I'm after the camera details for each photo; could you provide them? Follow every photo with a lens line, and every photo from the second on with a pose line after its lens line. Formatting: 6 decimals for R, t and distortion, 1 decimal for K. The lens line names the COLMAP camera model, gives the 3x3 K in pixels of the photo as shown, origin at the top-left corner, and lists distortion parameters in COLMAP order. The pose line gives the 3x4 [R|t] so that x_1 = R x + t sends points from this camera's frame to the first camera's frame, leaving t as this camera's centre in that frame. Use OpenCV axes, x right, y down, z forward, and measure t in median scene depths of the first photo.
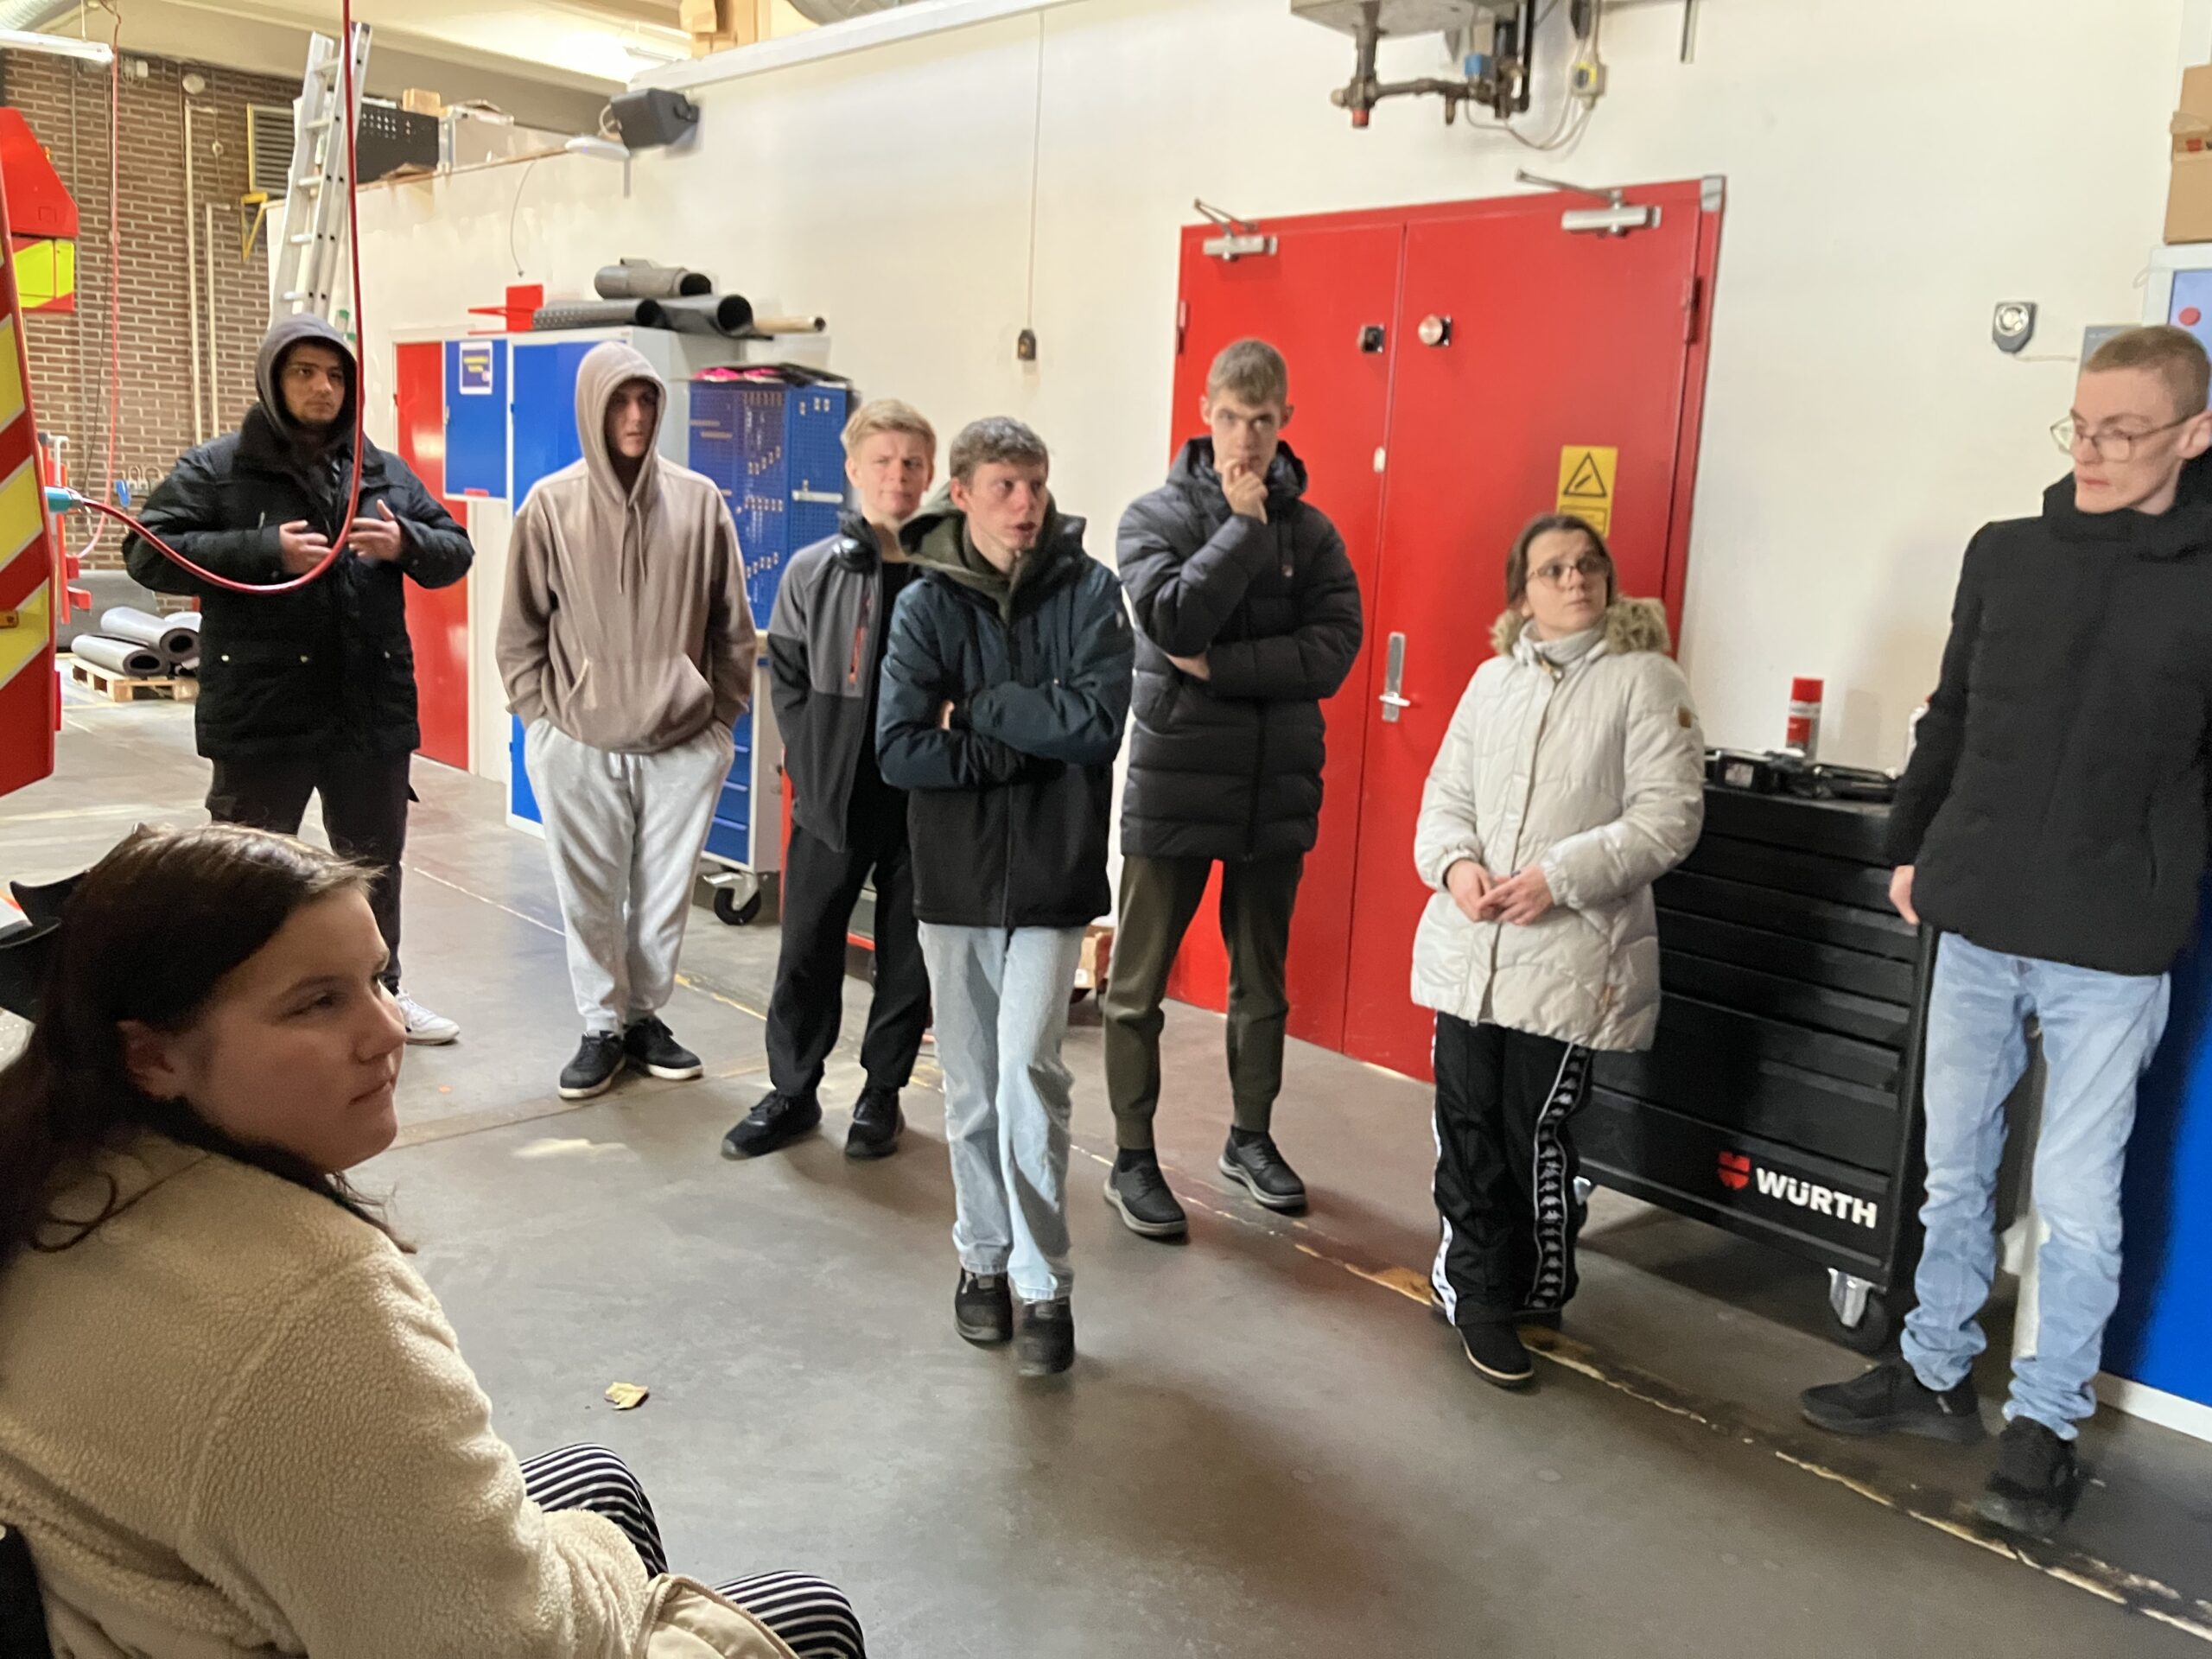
lens RADIAL K [[1855.5, 0, 1106.0], [0, 1855.5, 829.5], [0, 0, 1]] dist [0.045573, -0.076805]
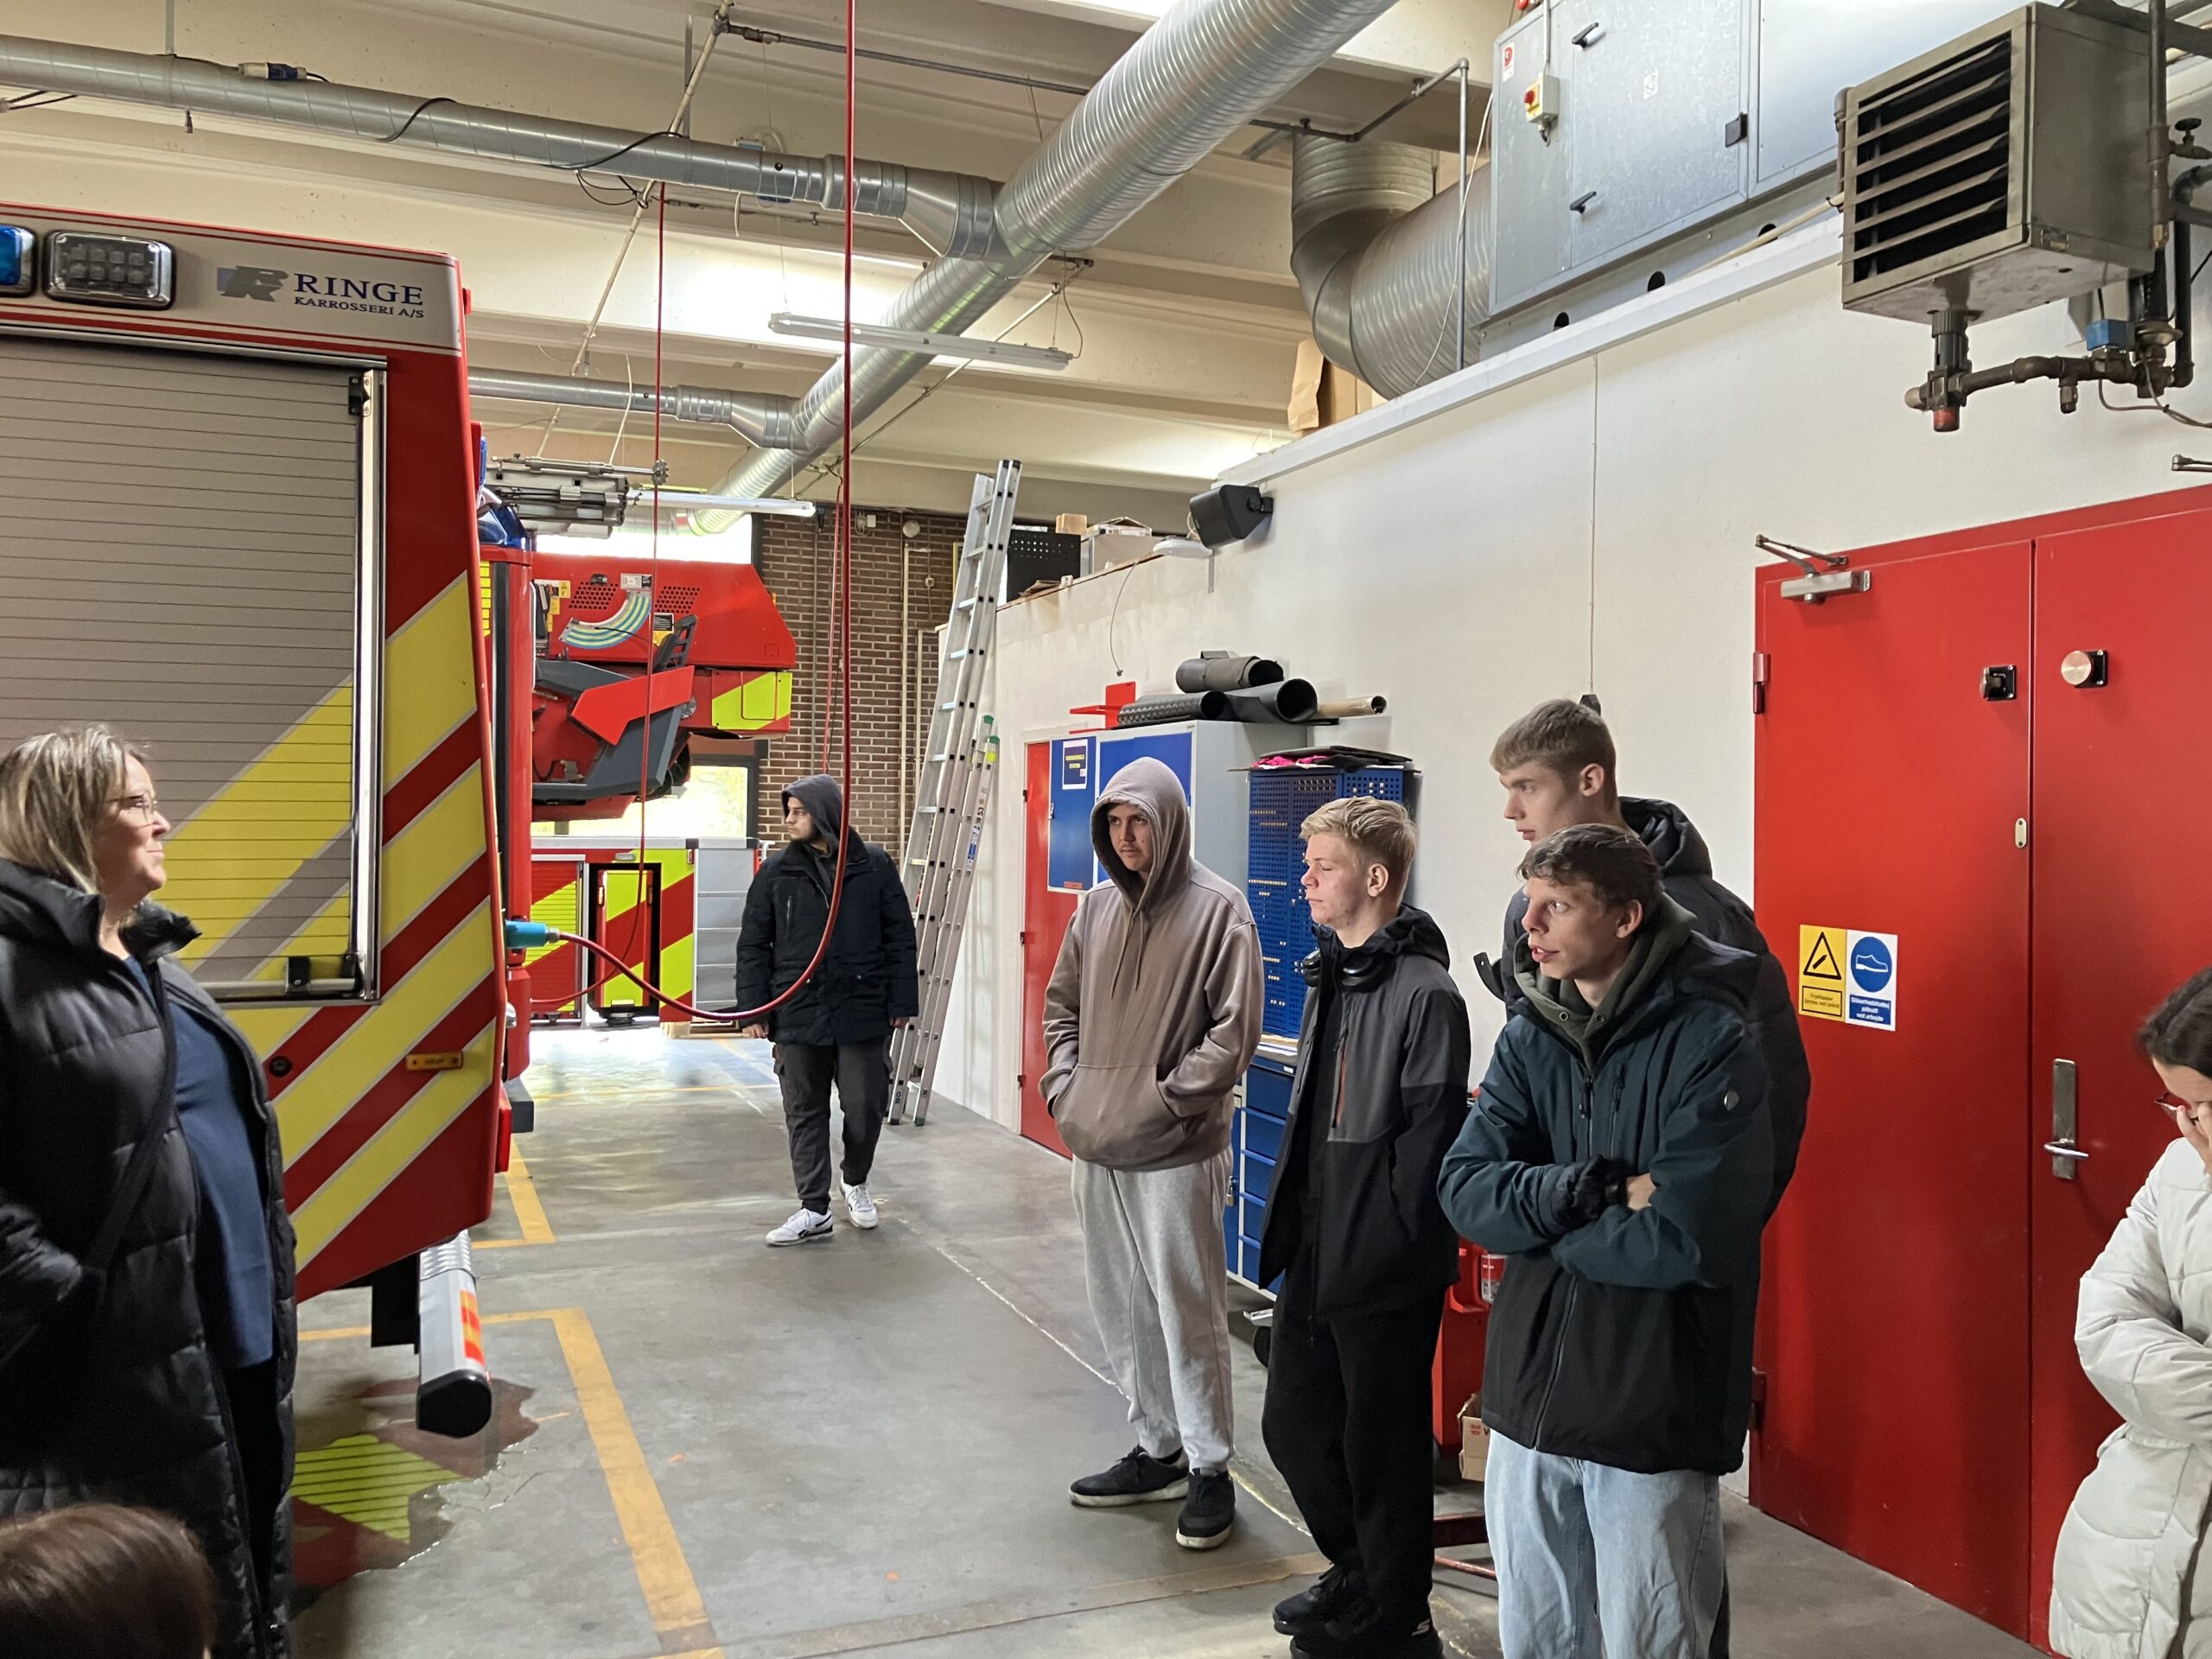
lens RADIAL K [[1796.7, 0, 1106.0], [0, 1796.7, 829.5], [0, 0, 1]] dist [-0.001067, 0.003065]
pose [[0.918877, -0.036694, -0.392834, 0.064302], [-0.037631, 0.982976, -0.179841, -0.037175], [0.392746, 0.180035, 0.901853, 0.127906]]
